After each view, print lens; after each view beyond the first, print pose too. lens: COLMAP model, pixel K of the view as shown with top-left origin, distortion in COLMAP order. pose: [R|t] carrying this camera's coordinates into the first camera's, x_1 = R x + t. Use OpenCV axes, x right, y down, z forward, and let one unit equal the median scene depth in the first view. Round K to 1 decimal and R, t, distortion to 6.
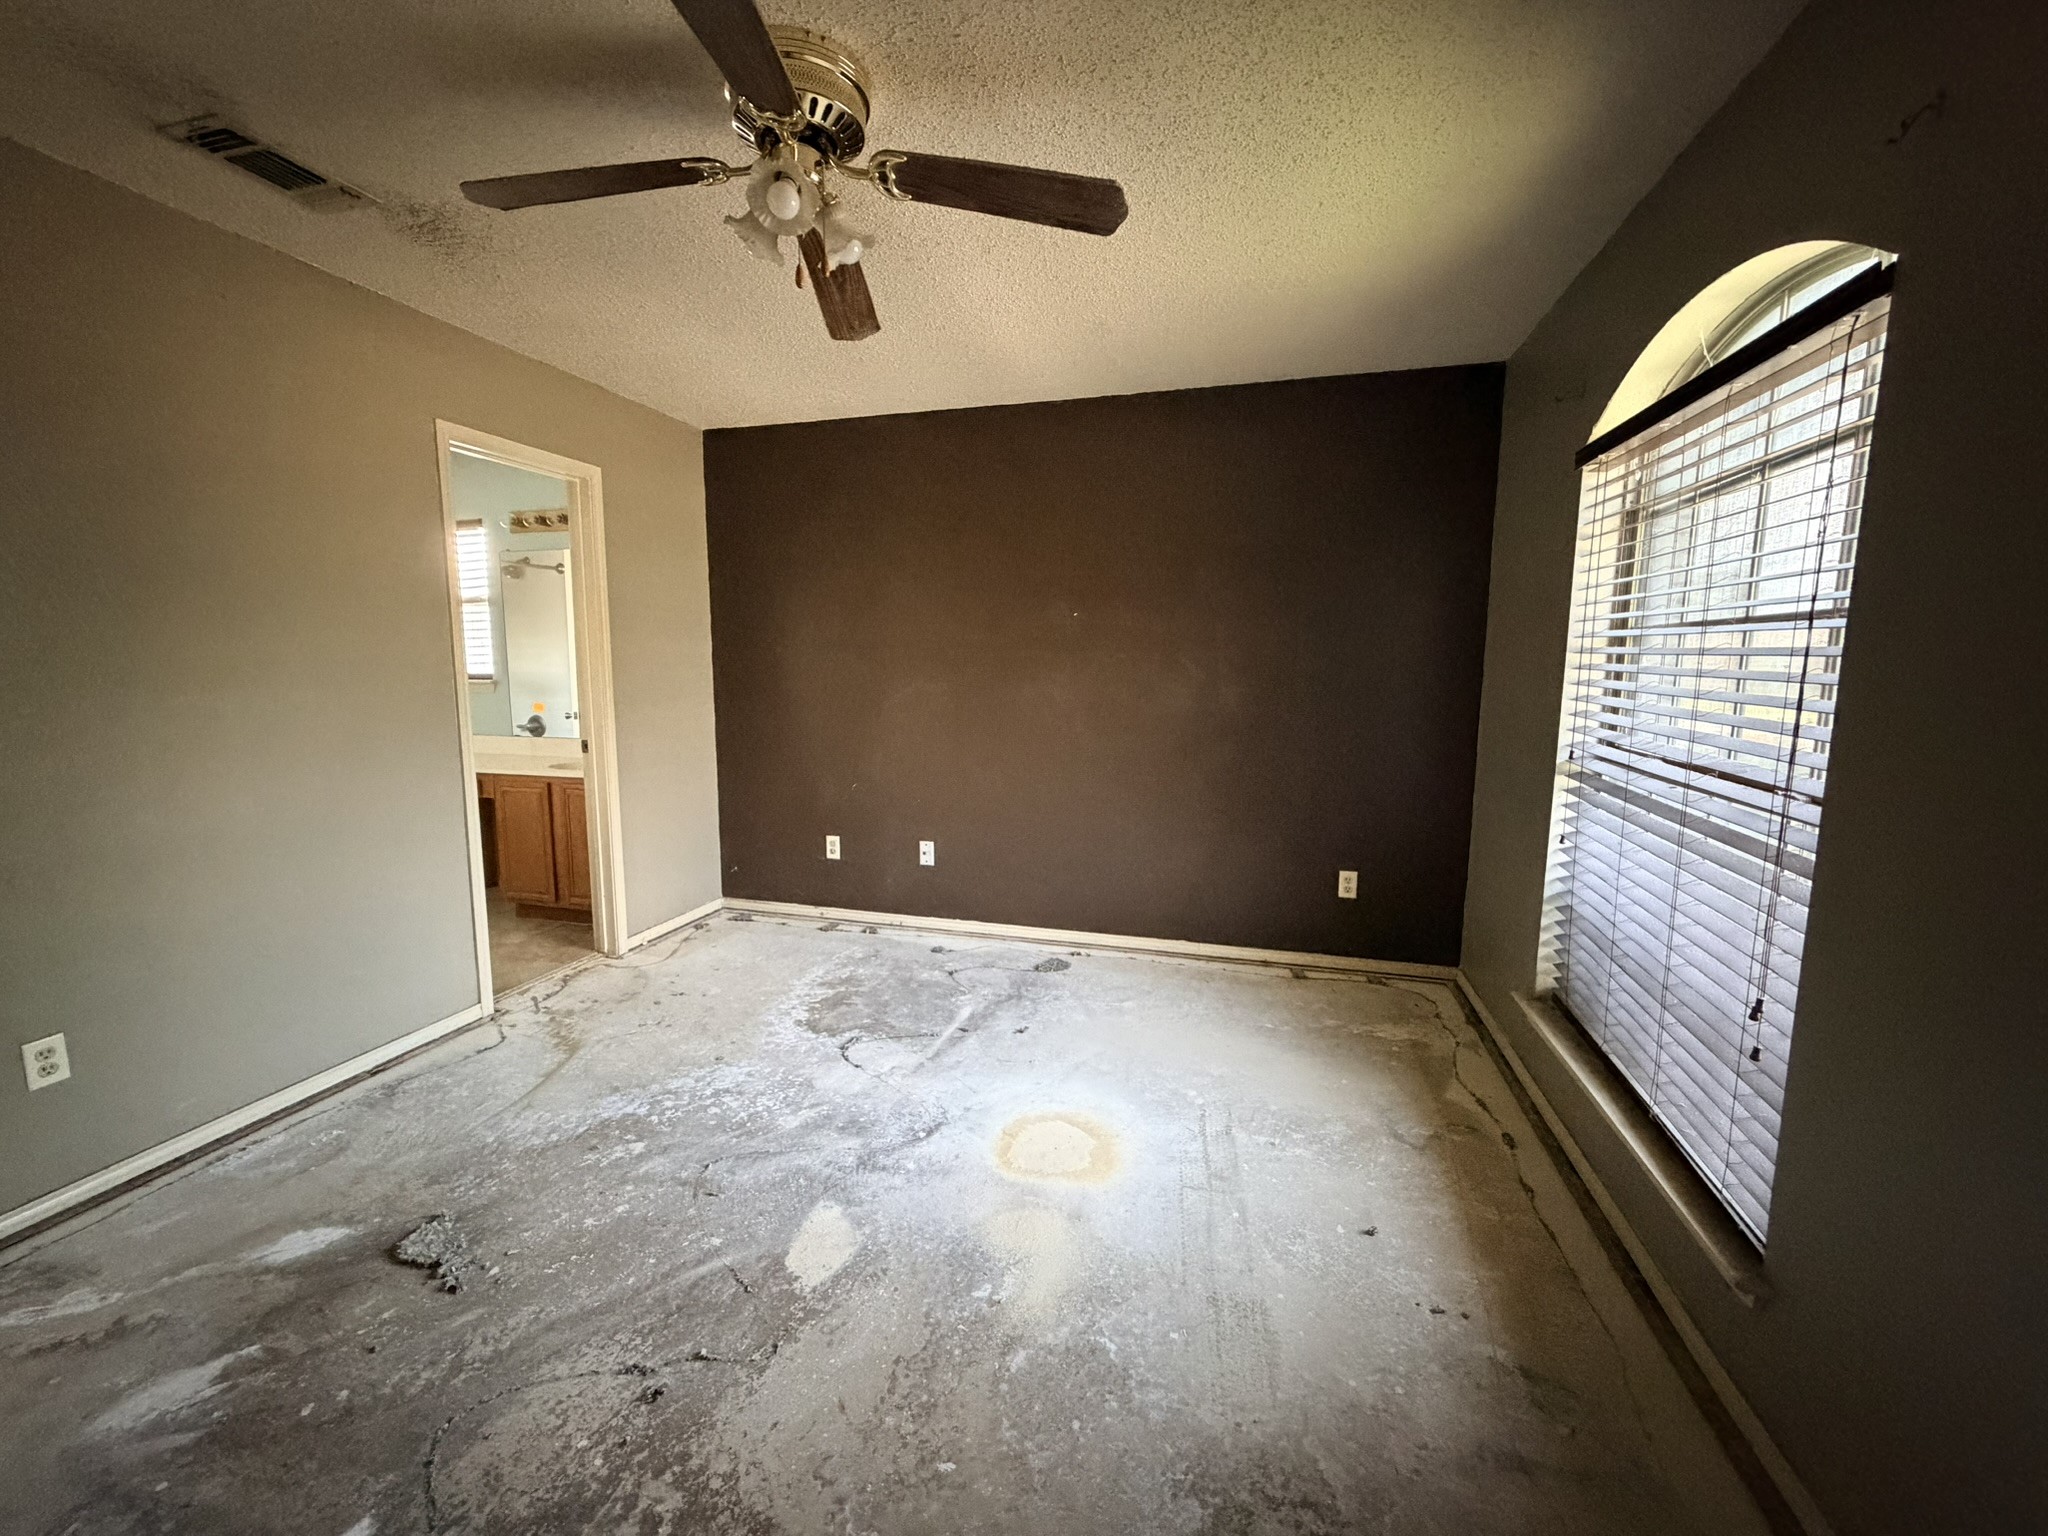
lens RADIAL K [[819.0, 0, 1021.7], [0, 819.0, 764.3], [0, 0, 1]] dist [0.001398, 0.000289]
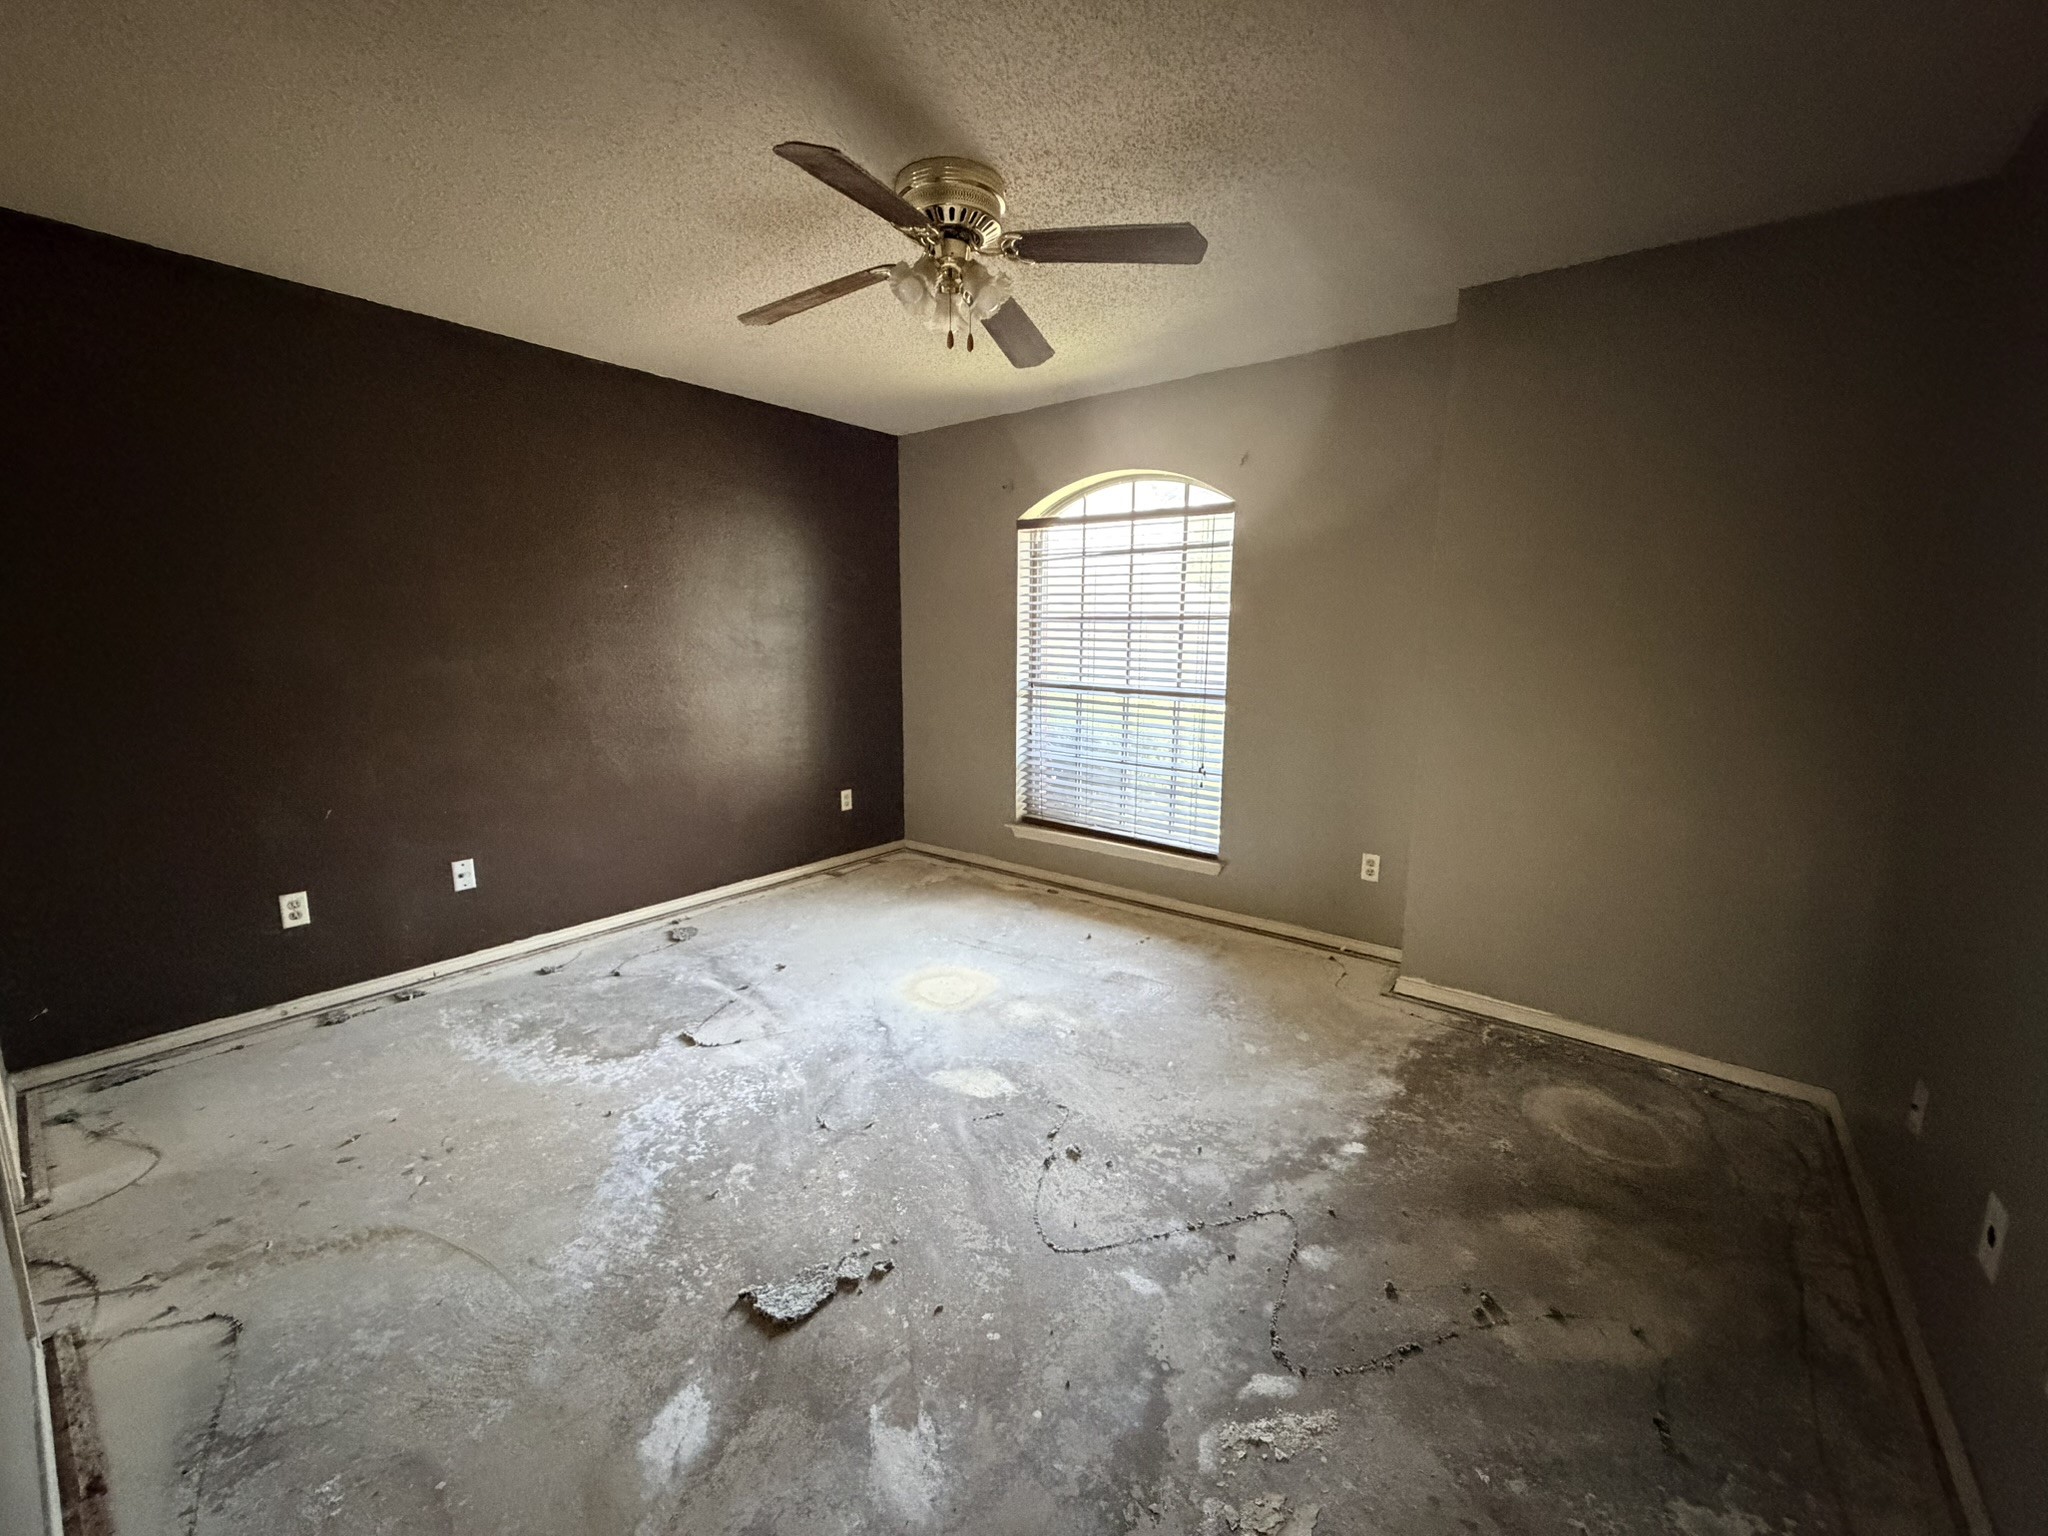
lens RADIAL K [[819.0, 0, 1012.9], [0, 819.0, 765.7], [0, 0, 1]] dist [0.001398, 0.000289]
pose [[0.386483, -0.150495, 0.909935, -0.778698], [0.113294, 0.986872, 0.115100, -0.036495], [-0.915312, 0.058606, 0.398460, 0.224607]]
